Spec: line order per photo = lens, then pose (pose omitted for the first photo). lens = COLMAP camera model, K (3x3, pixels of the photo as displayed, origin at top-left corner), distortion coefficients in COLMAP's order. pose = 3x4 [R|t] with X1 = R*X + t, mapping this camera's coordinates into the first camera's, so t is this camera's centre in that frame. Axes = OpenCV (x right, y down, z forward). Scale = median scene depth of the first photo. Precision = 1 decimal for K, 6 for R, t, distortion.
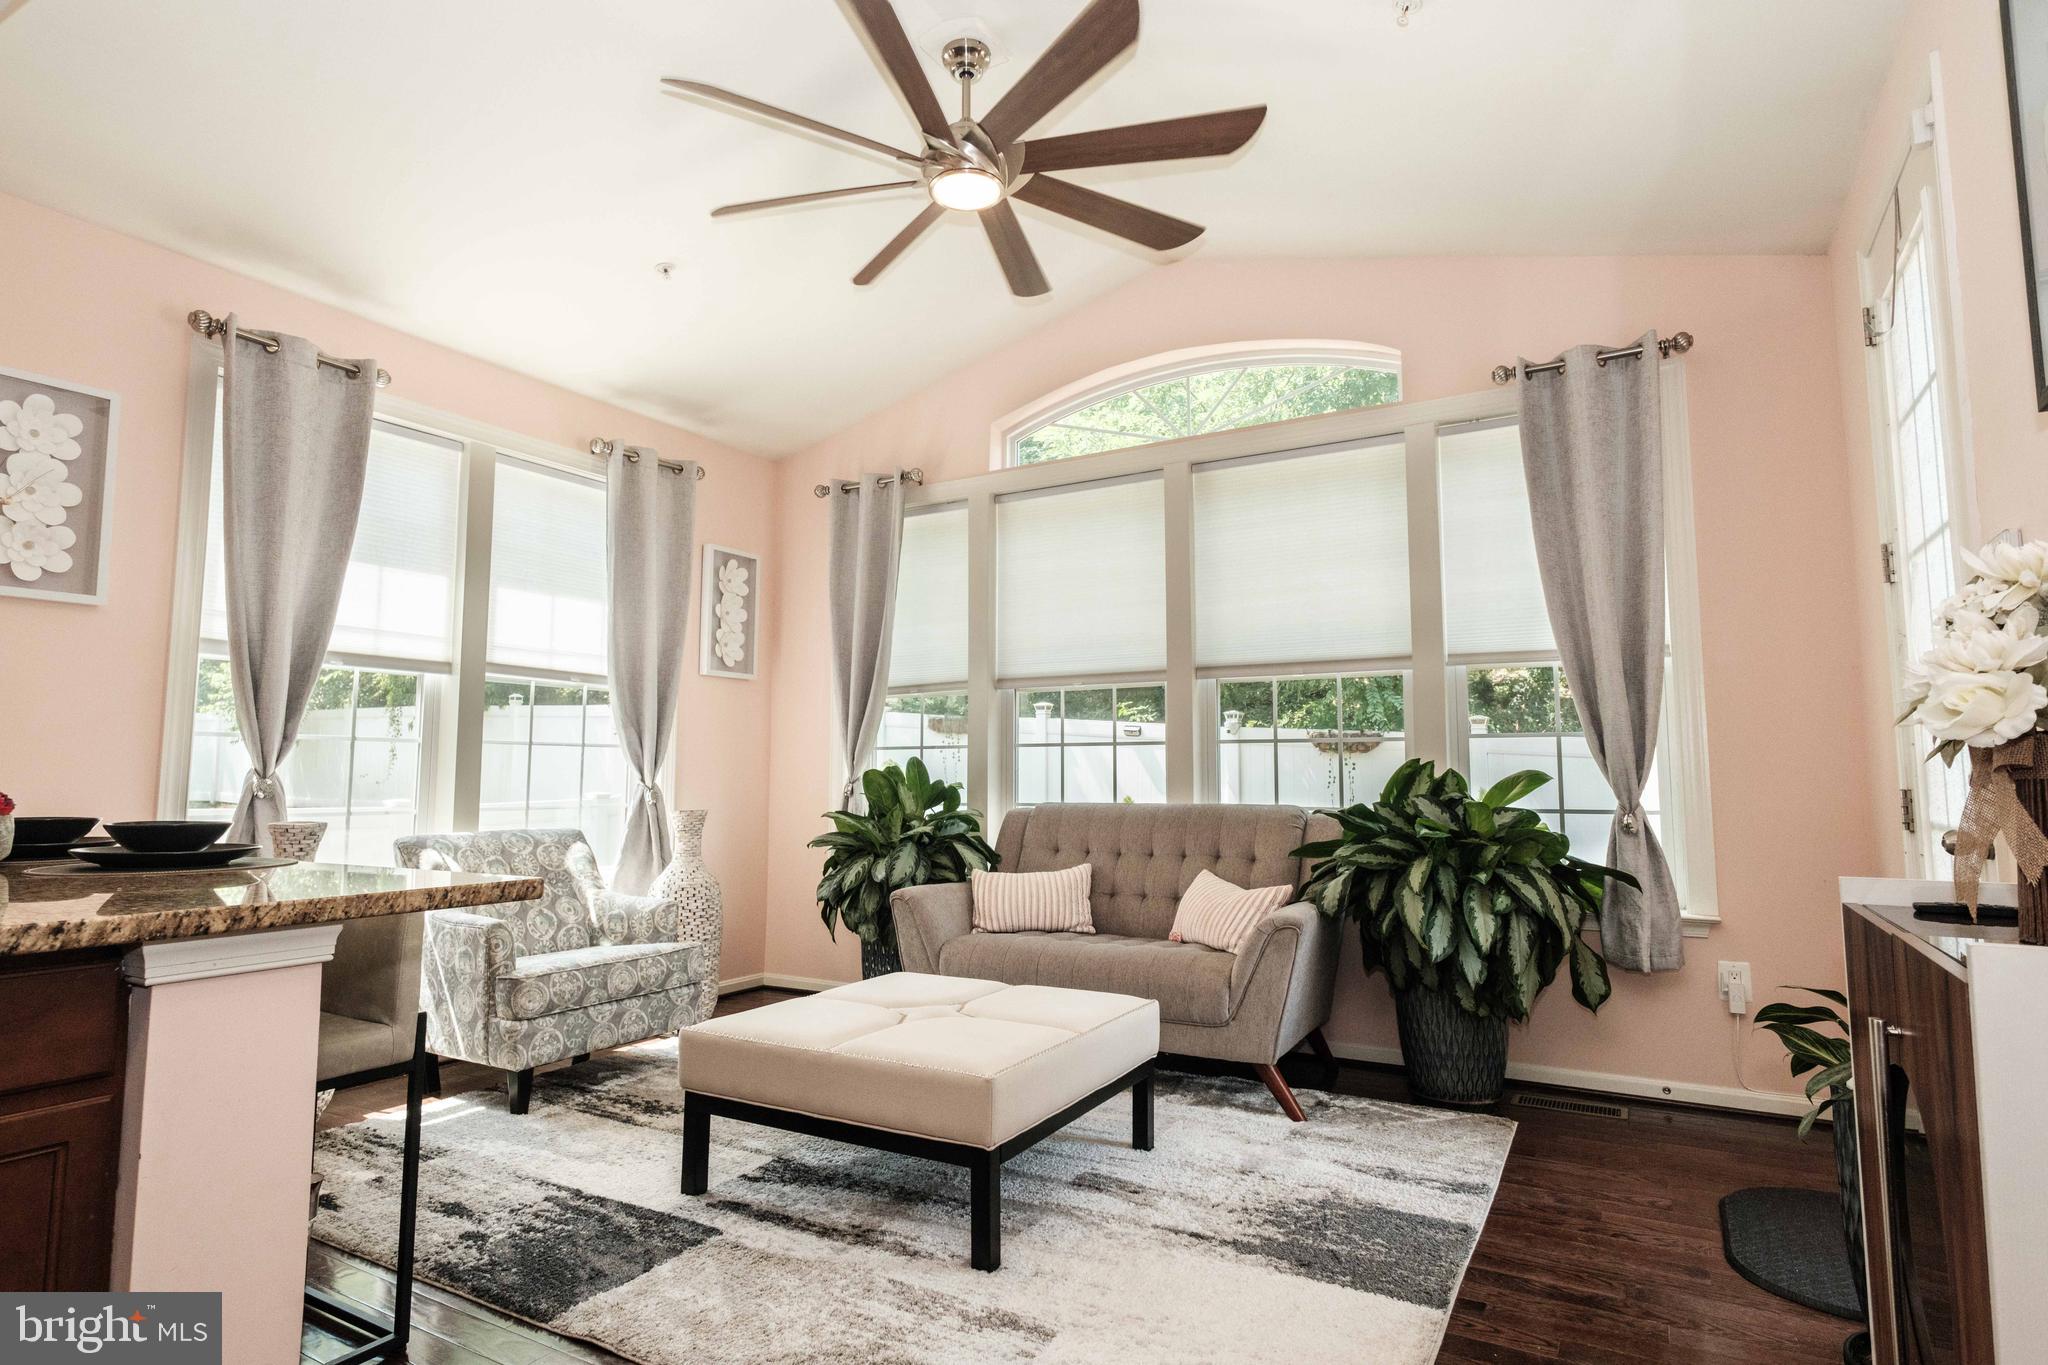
lens RADIAL K [[1120.1, 0, 1024.0], [0, 1120.1, 682.5], [0, 0, 1]] dist [-0.001388, -0.000047]
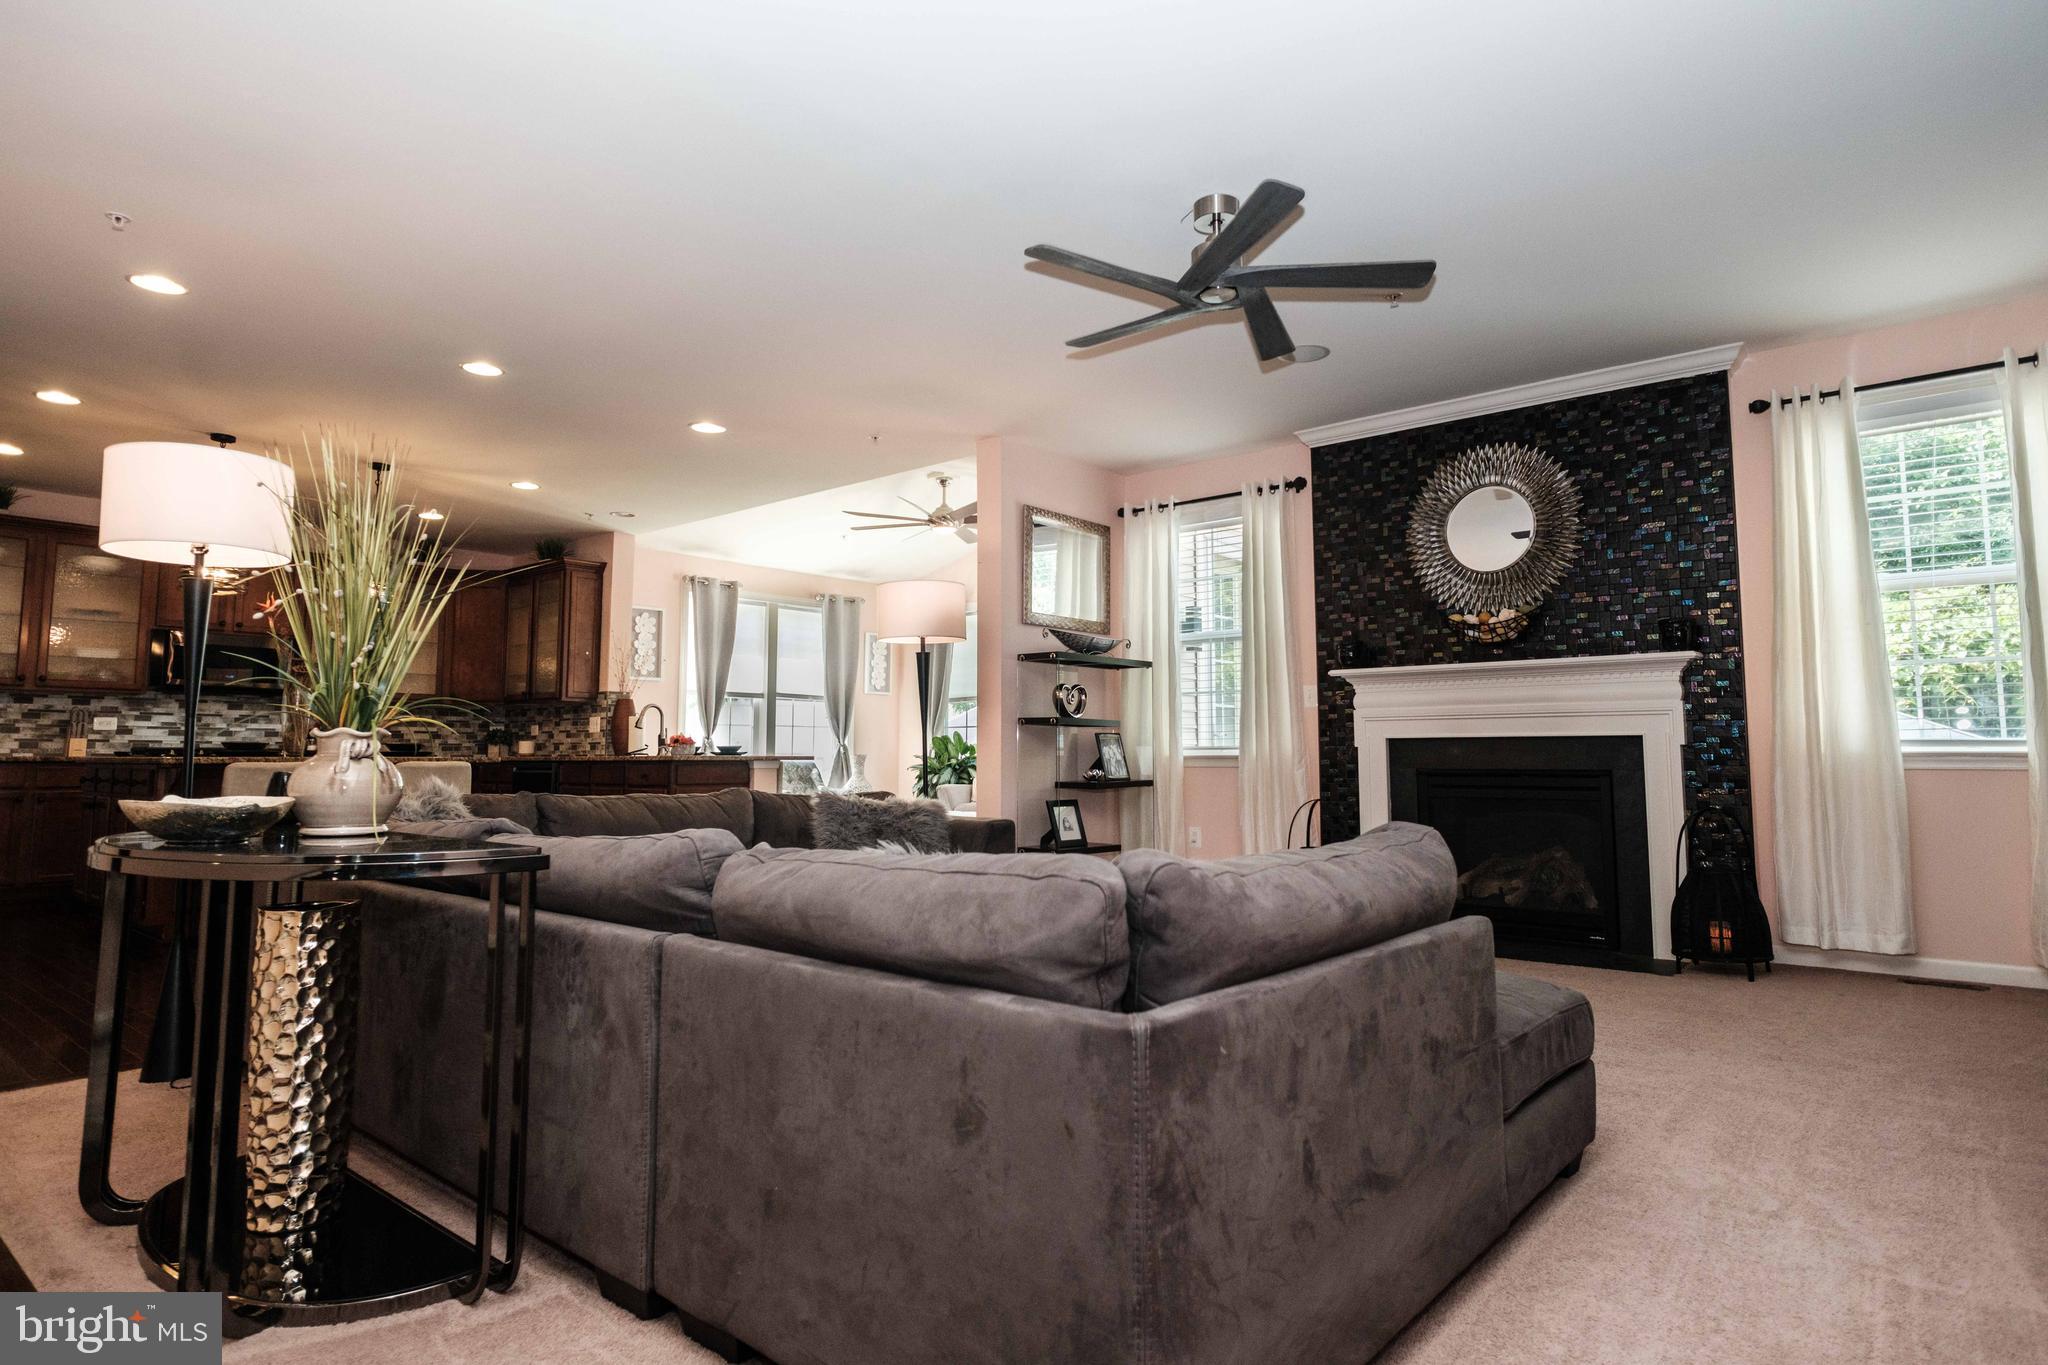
lens RADIAL K [[1120.1, 0, 1024.0], [0, 1120.1, 682.5], [0, 0, 1]] dist [-0.001388, -0.000047]
pose [[0.986357, -0.009904, -0.164323, 0.426444], [0.013587, 0.999681, 0.021303, -0.082130], [0.164059, -0.023245, 0.986177, -1.245464]]
